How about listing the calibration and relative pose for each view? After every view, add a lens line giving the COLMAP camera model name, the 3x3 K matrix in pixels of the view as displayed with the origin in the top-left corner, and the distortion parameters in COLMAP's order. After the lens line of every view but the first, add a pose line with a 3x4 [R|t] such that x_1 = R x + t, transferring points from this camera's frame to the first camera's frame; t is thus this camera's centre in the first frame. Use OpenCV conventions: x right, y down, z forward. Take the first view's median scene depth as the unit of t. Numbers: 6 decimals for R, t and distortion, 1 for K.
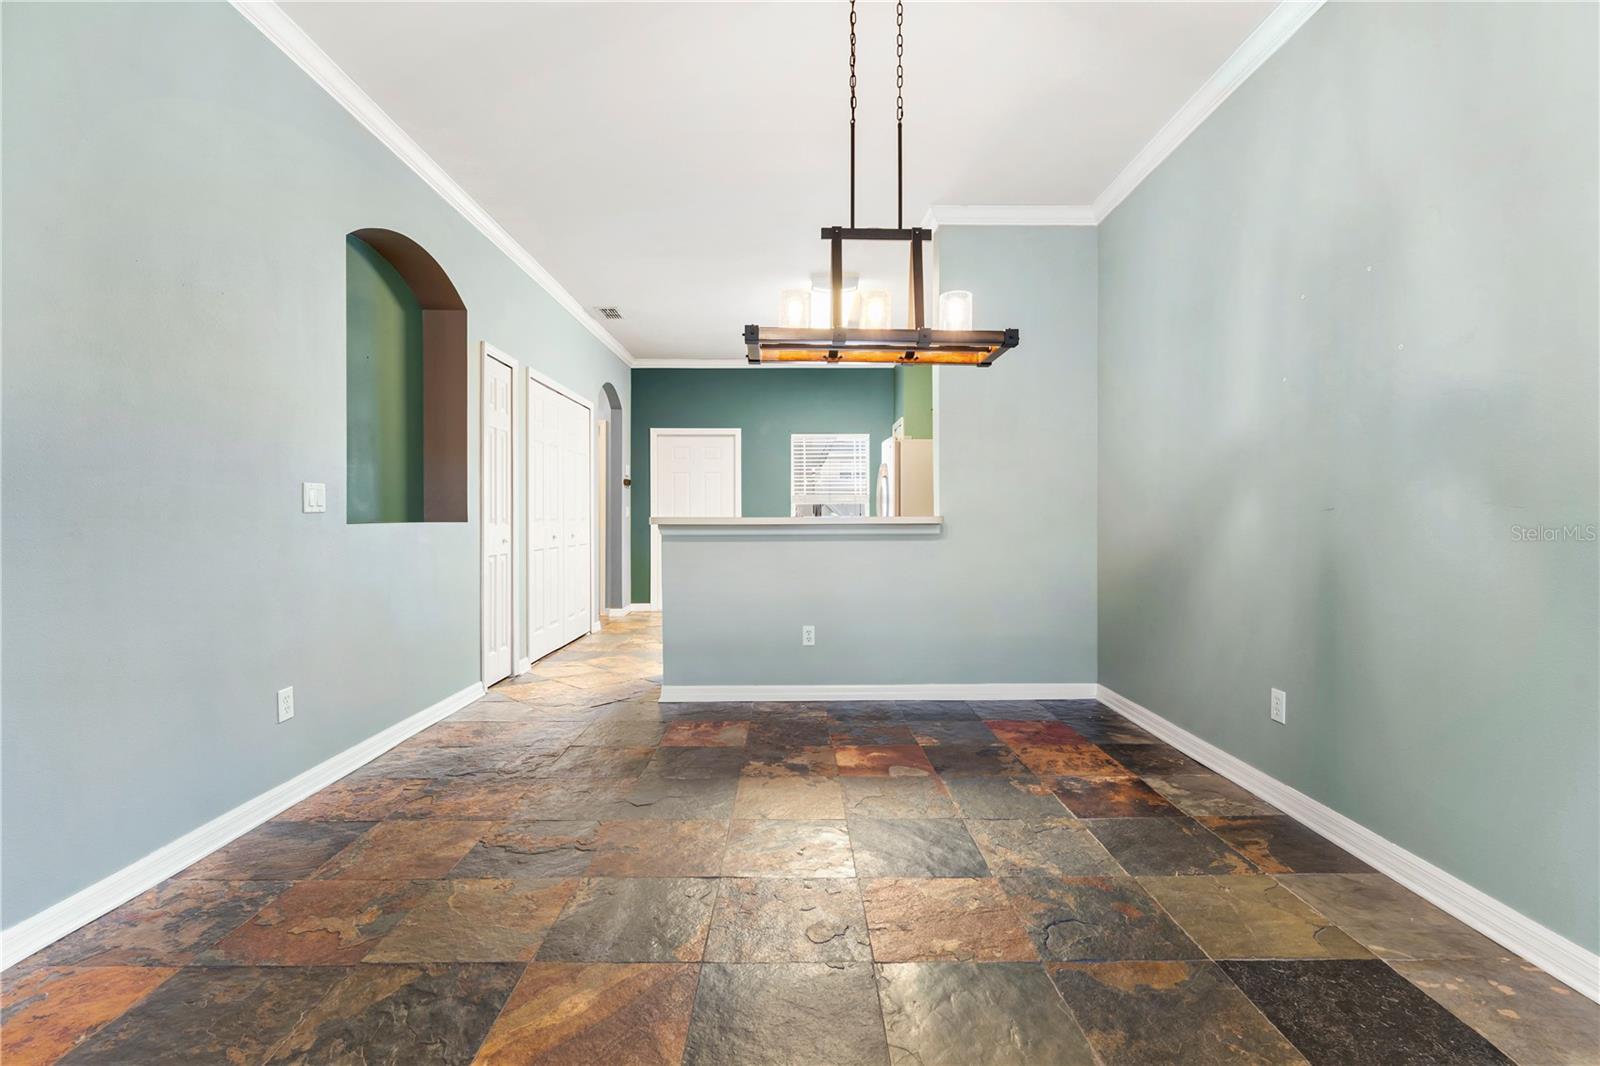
lens RADIAL K [[716.5, 0, 799.7], [0, 716.5, 514.1], [0, 0, 1]] dist [0.001962, 0.000103]
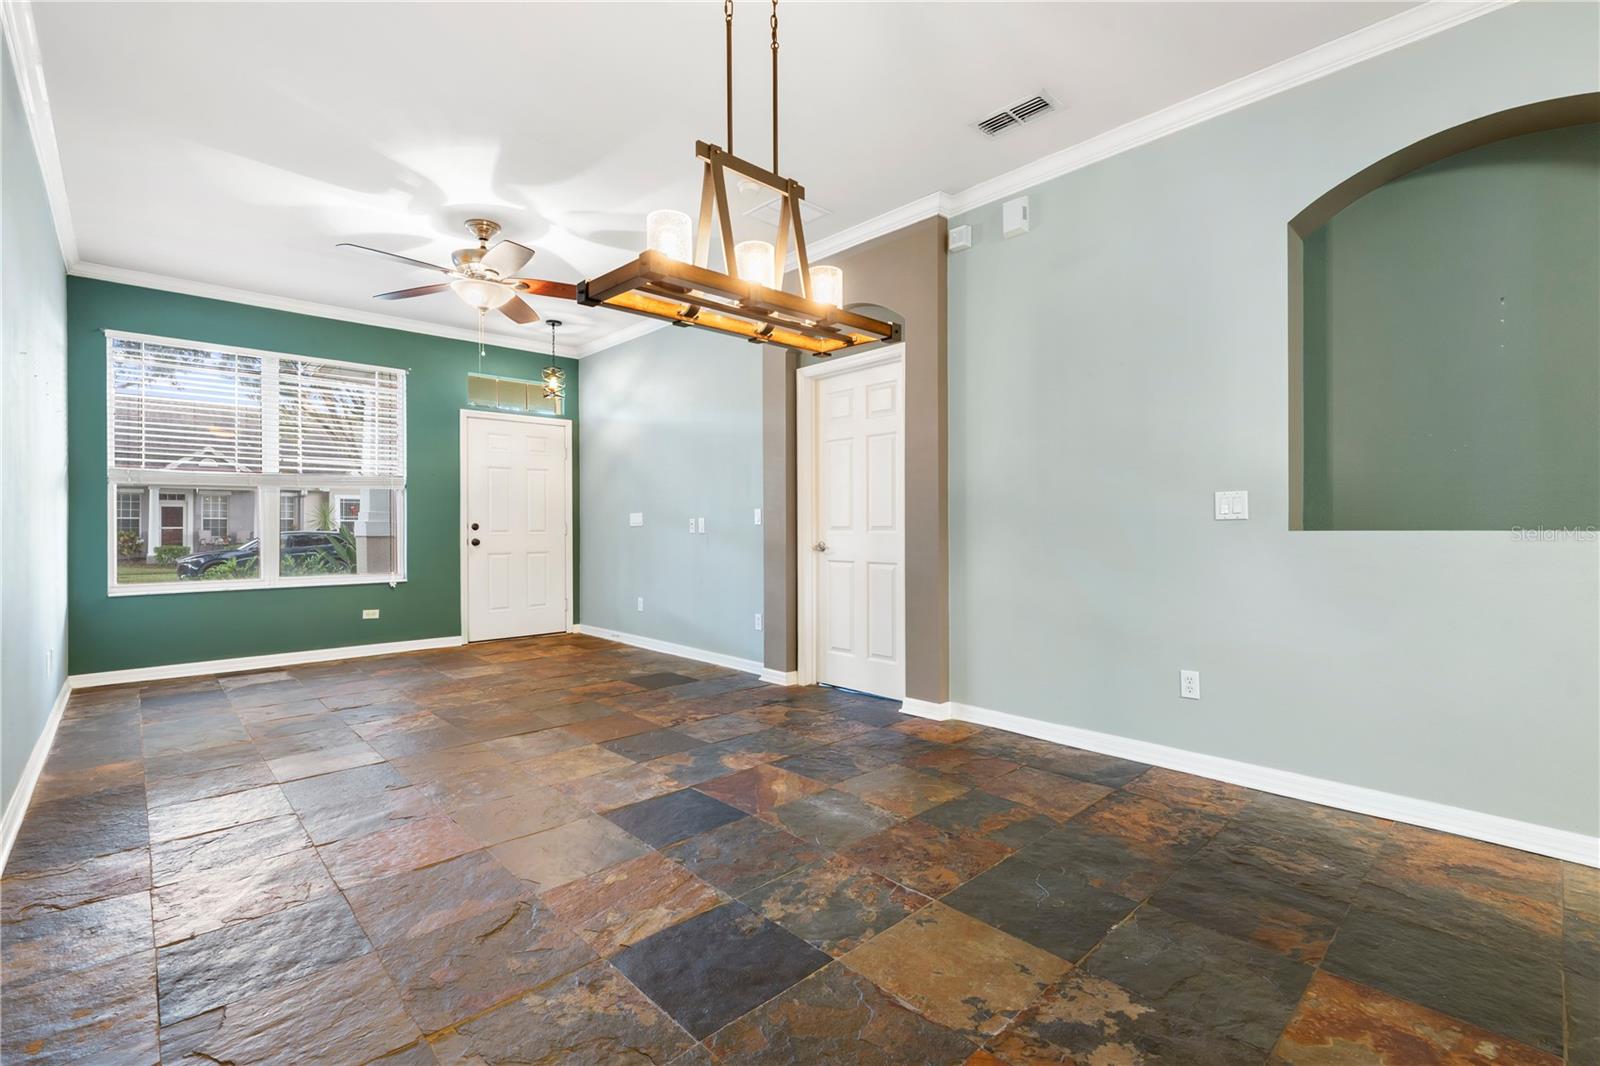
lens RADIAL K [[717.8, 0, 800.4], [0, 717.8, 526.8], [0, 0, 1]] dist [-0.000342, -0.000764]
pose [[-0.736760, 0.005035, -0.676136, 0.447635], [0.007161, 0.999974, -0.000356, 0.002702], [0.676117, -0.005104, -0.736777, 1.189119]]
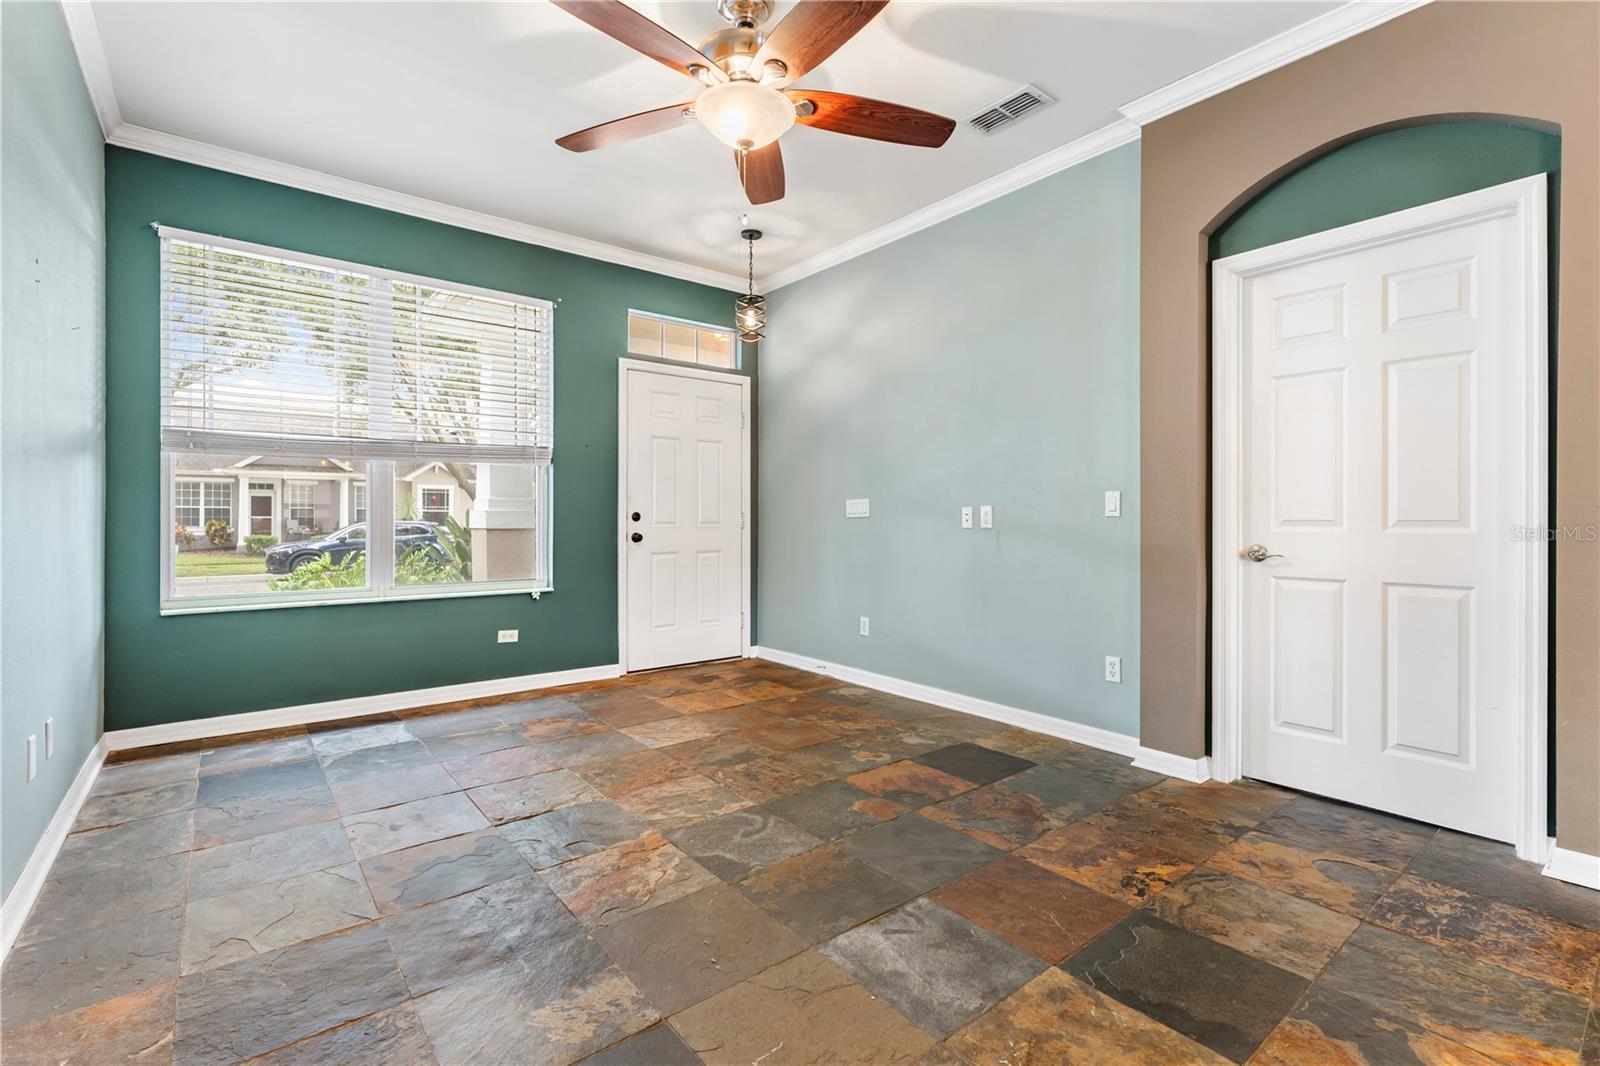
lens RADIAL K [[718.8, 0, 798.5], [0, 718.8, 520.1], [0, 0, 1]] dist [-0.000551, -0.000055]
pose [[-0.787661, 0.000694, -0.616108, 0.414125], [0.001101, 0.999999, -0.000282, 0.002254], [0.616108, -0.000901, -0.787661, 0.460721]]
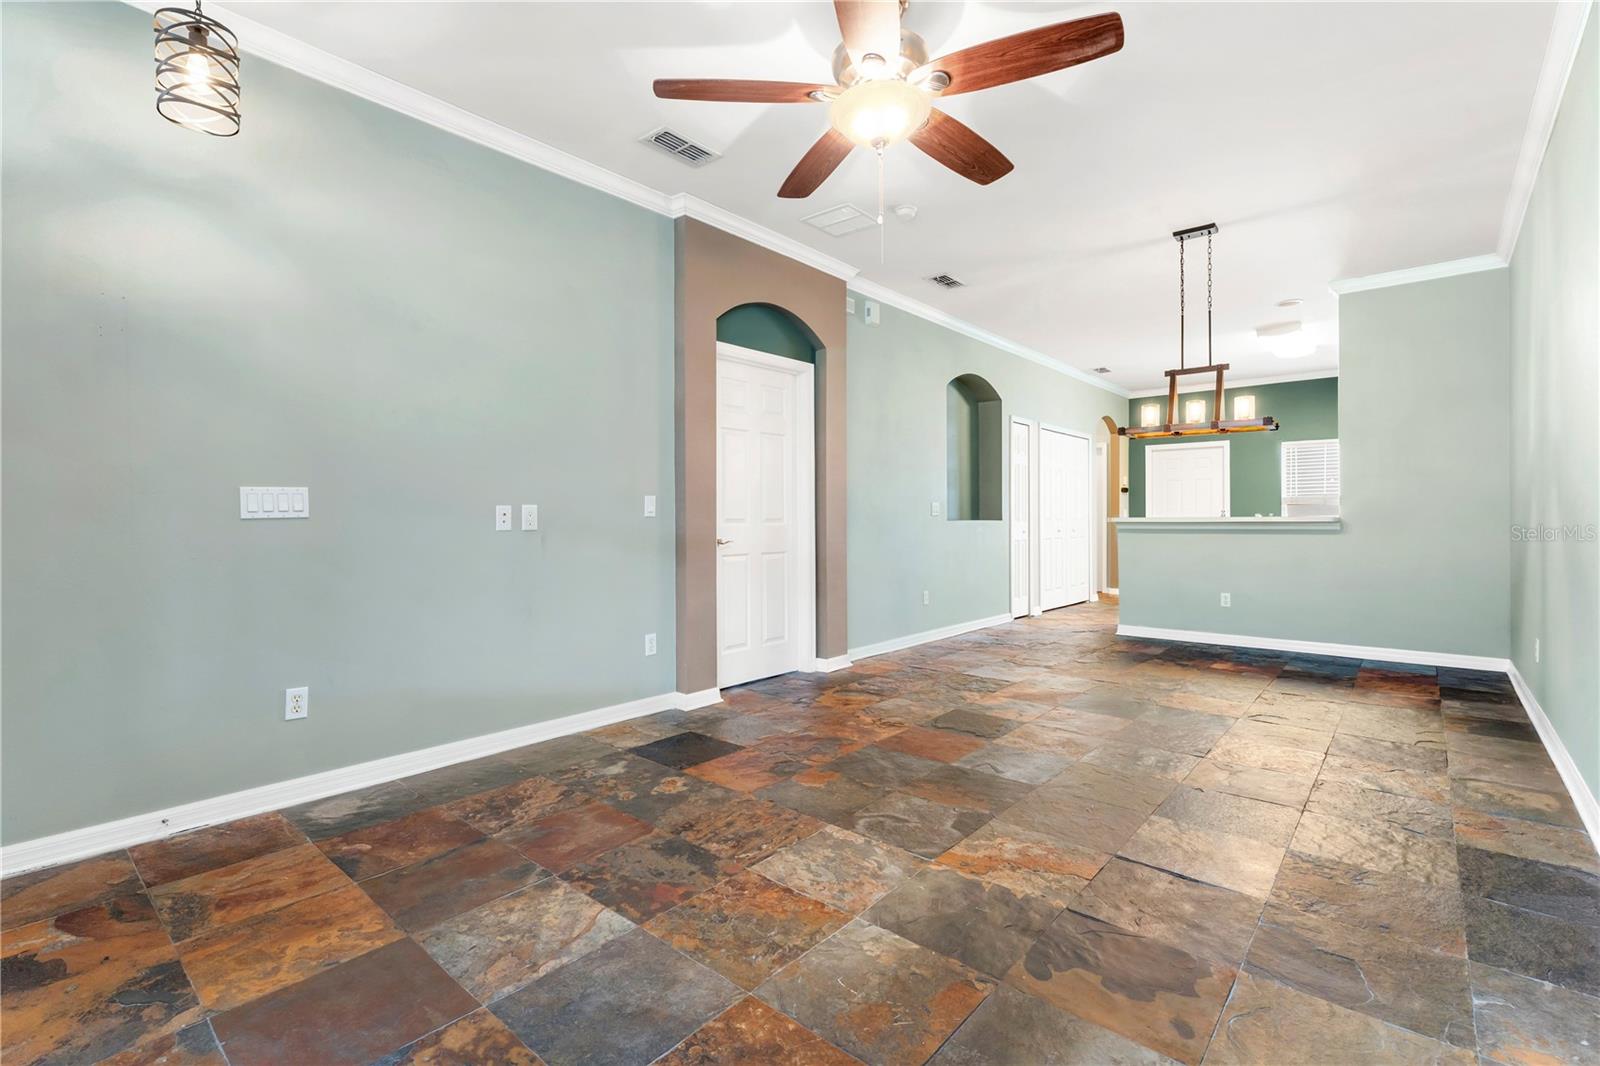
lens RADIAL K [[716.0, 0, 796.3], [0, 716.0, 533.9], [0, 0, 1]] dist [0.002963, 0.000205]
pose [[0.746405, 0.012882, -0.665368, 0.423573], [0.005202, 0.999669, 0.025190, -0.003234], [0.665472, -0.022263, 0.746091, -0.831994]]
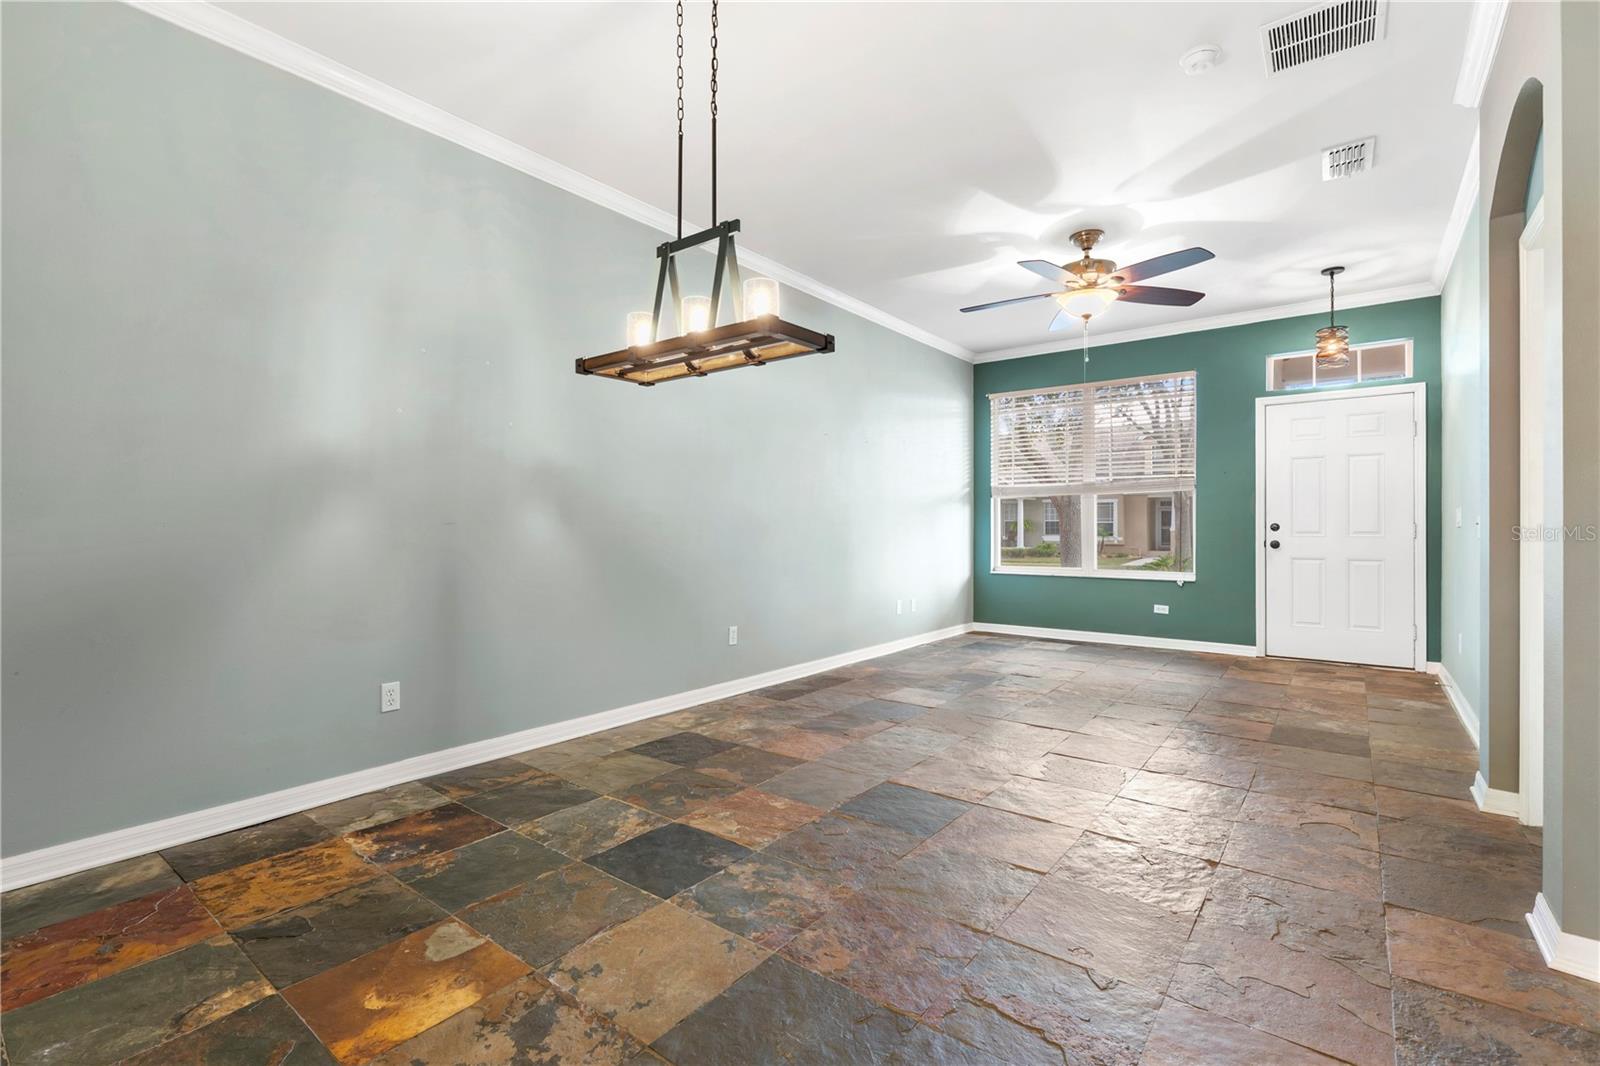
lens RADIAL K [[717.8, 0, 800.4], [0, 717.8, 526.8], [0, 0, 1]] dist [-0.000342, -0.000764]
pose [[-0.783815, 0.001812, 0.620992, -0.447304], [-0.001112, 0.999990, -0.004322, 0.003126], [-0.620994, -0.004078, -0.783805, 1.230116]]
